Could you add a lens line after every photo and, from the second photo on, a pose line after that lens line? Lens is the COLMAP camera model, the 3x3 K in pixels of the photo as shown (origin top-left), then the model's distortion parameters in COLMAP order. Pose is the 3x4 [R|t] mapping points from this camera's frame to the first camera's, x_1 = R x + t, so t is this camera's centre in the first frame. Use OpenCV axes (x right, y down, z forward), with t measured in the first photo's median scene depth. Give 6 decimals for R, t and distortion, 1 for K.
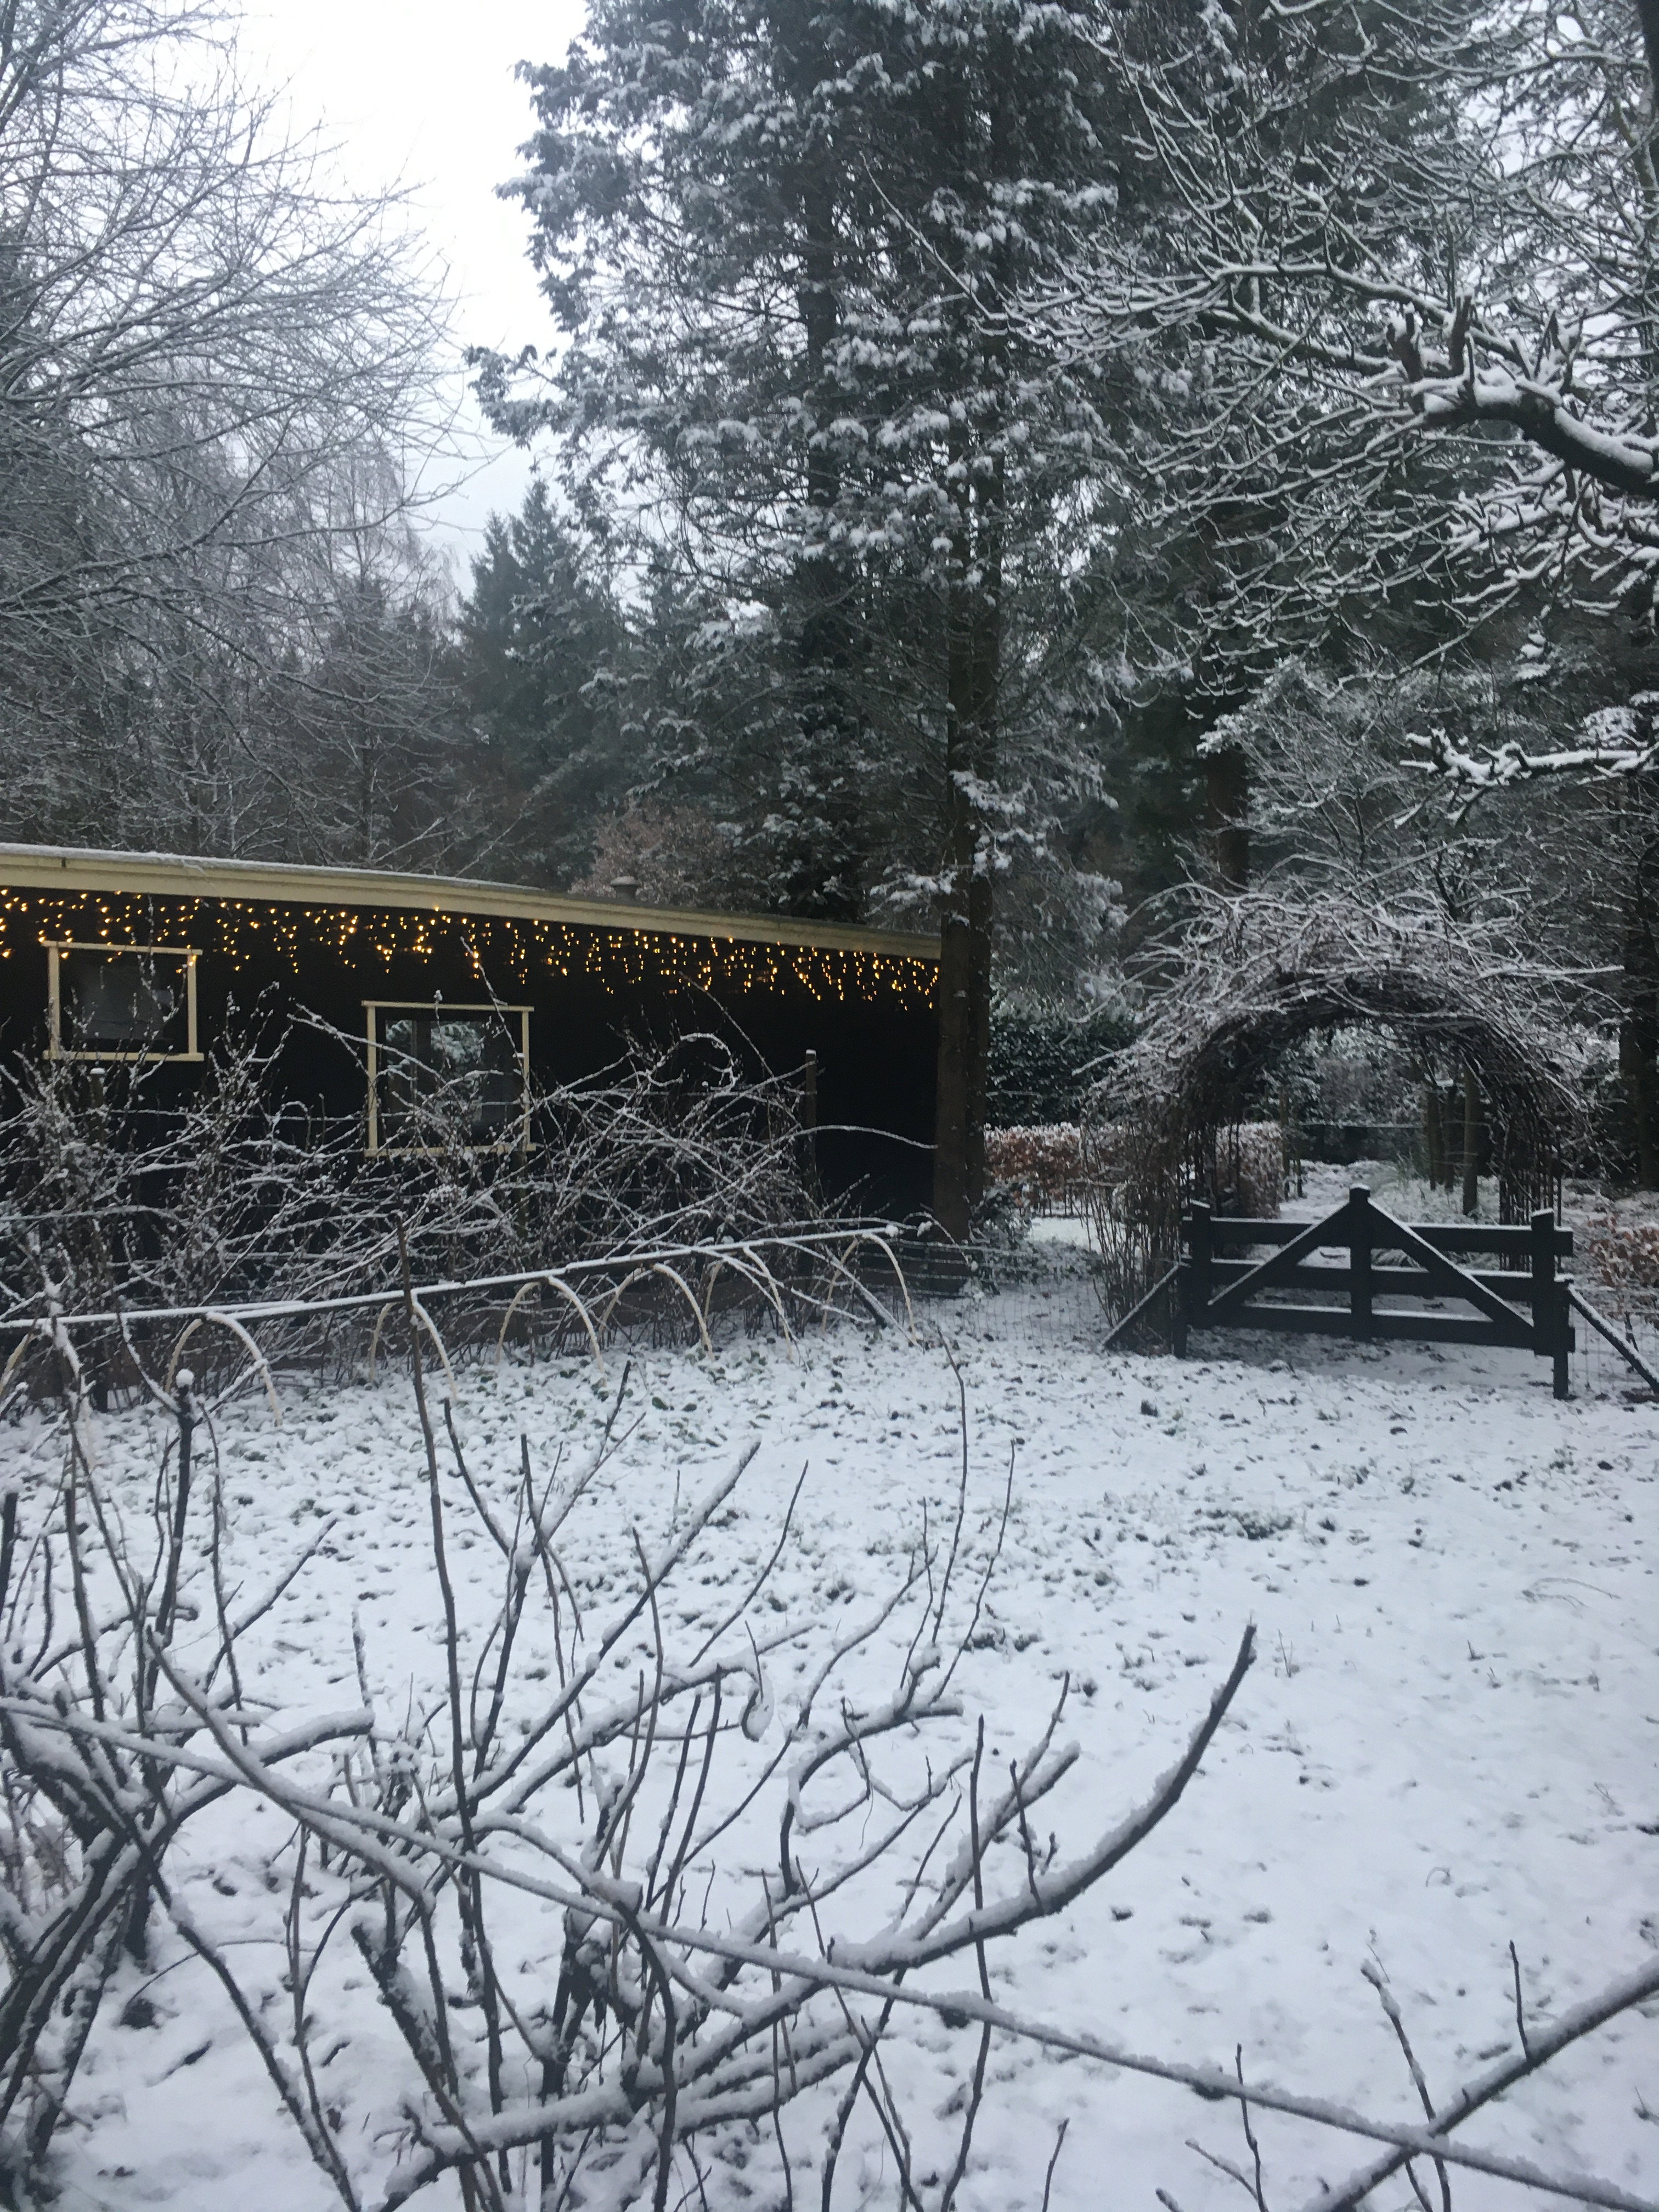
lens RADIAL K [[1830.8, 0, 834.0], [0, 1830.8, 1107.7], [0, 0, 1]] dist [0.034246, -0.001479]
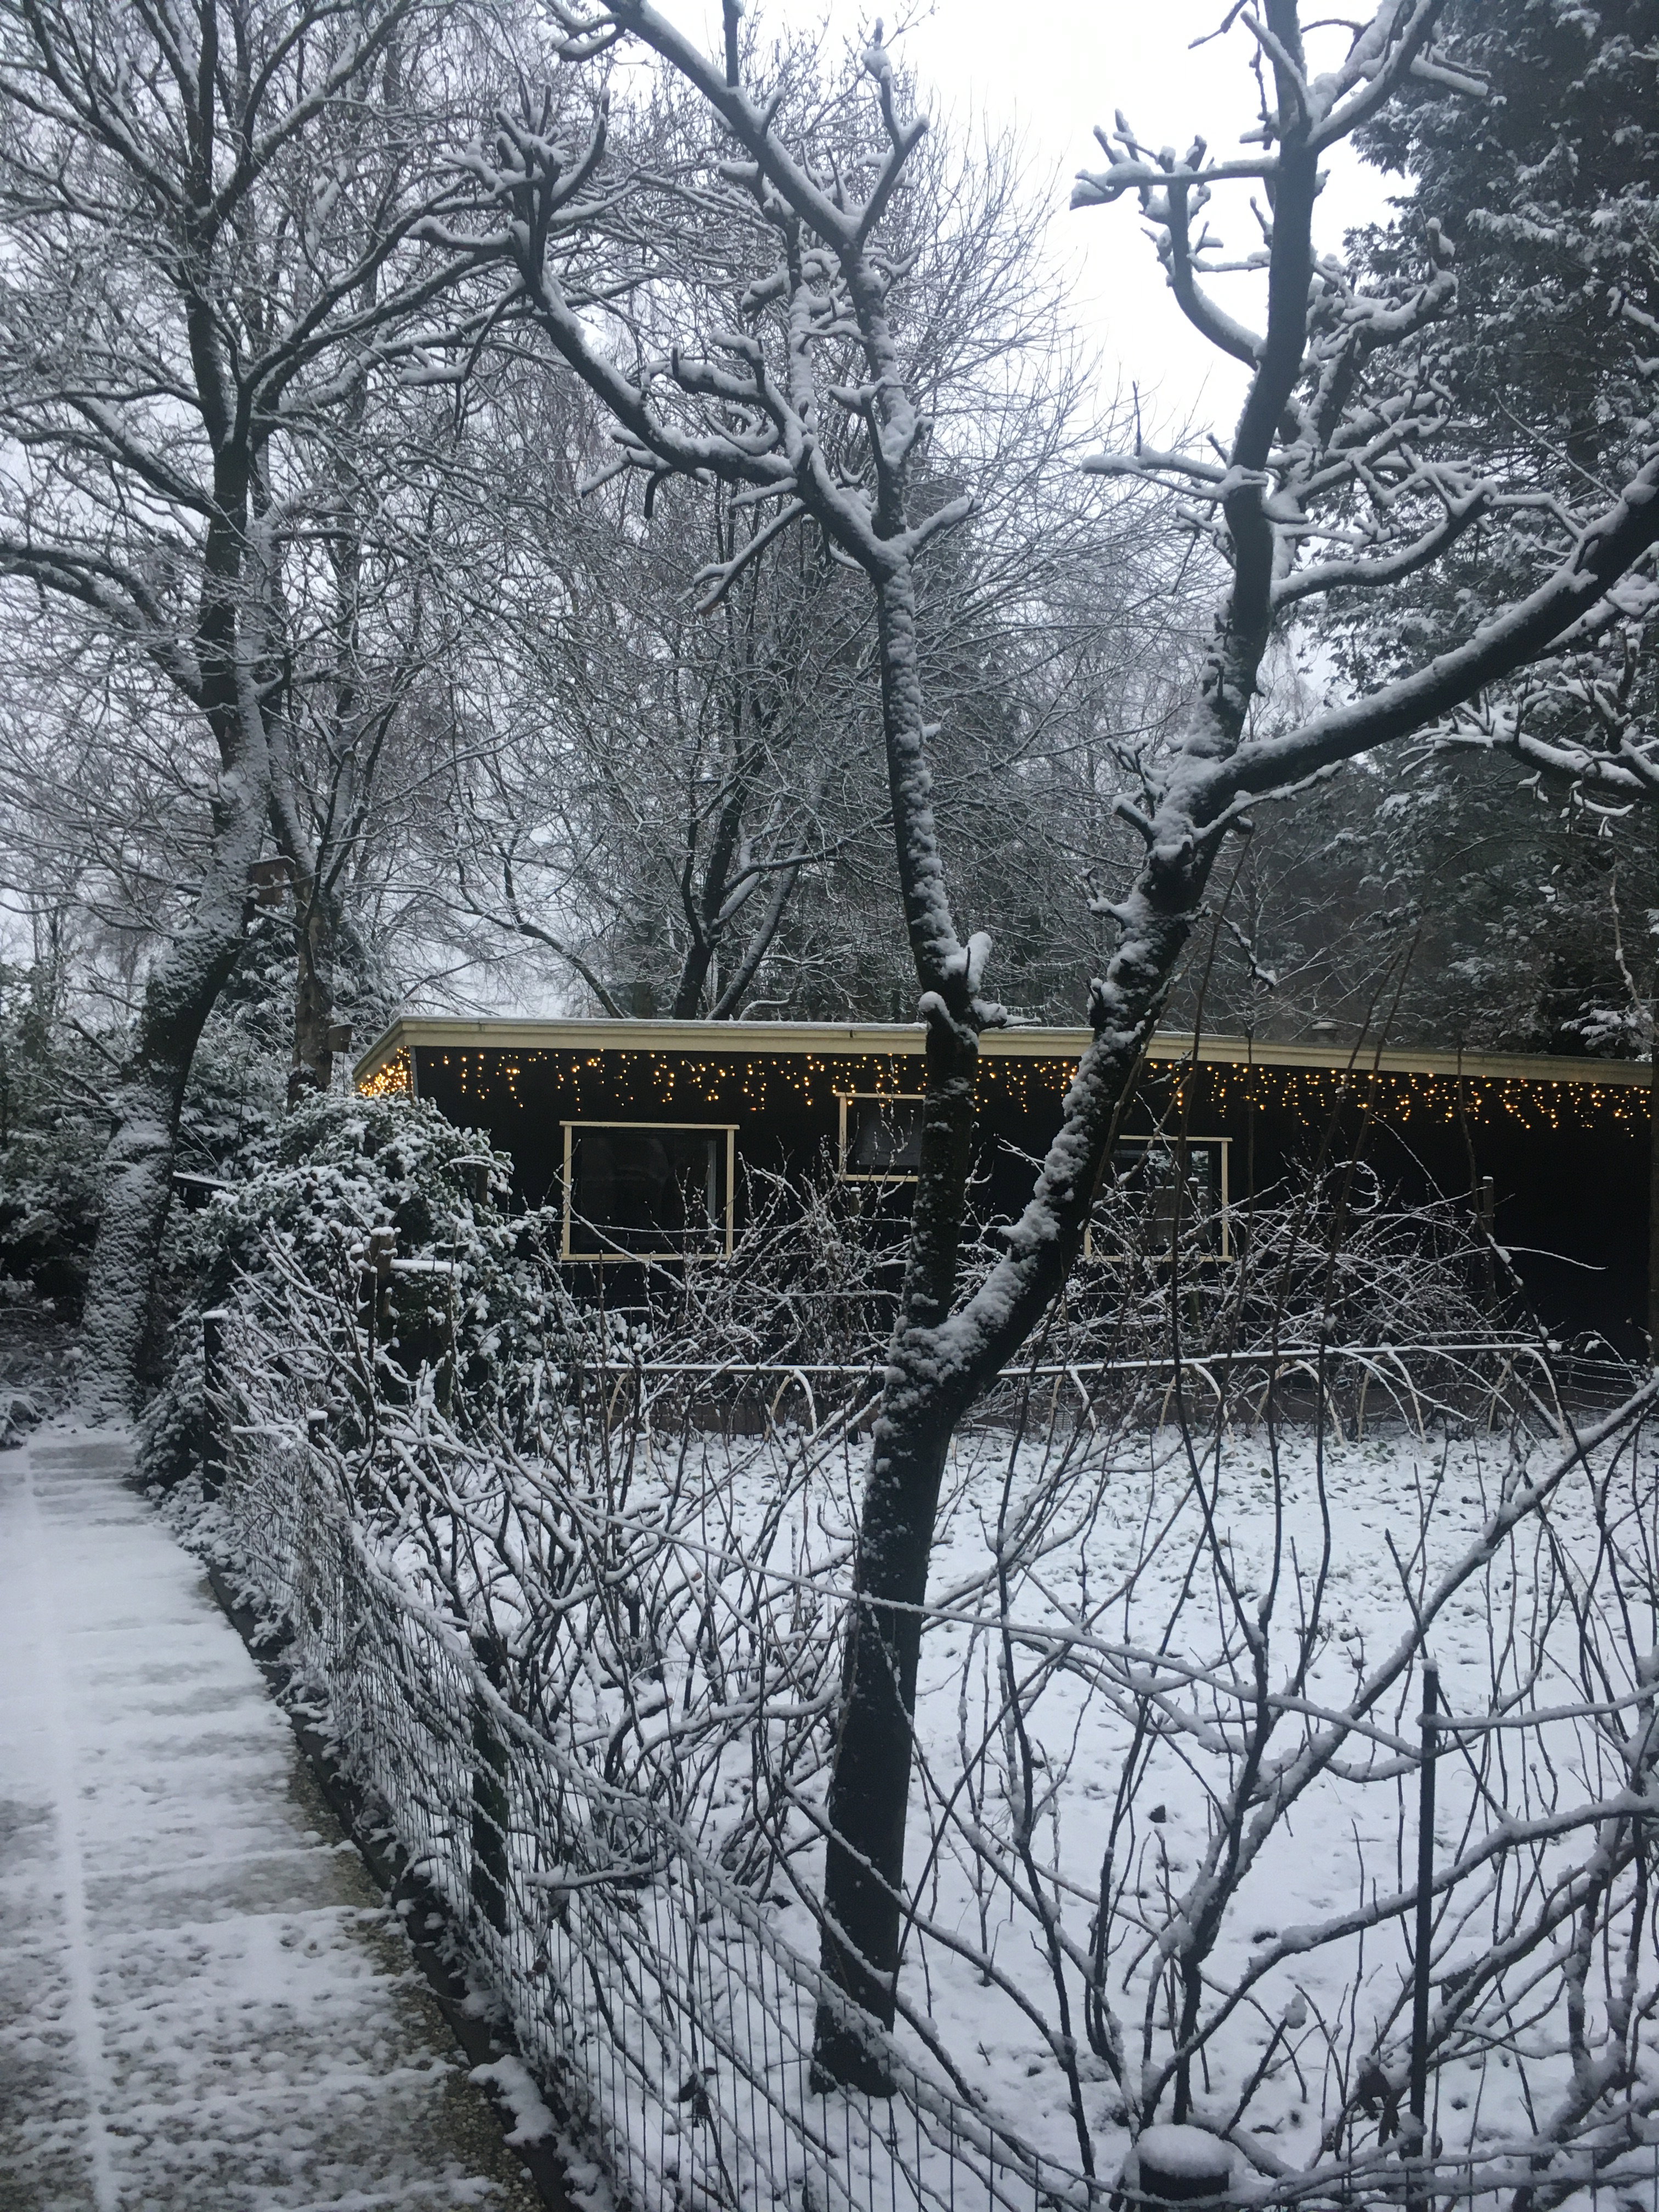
lens RADIAL K [[1830.8, 0, 826.2], [0, 1830.8, 1109.7], [0, 0, 1]] dist [0.034246, -0.001479]
pose [[0.875964, -0.011917, -0.482230, 0.191690], [-0.019729, 0.997973, -0.060499, 0.003034], [0.481973, 0.062509, 0.873953, -0.157973]]
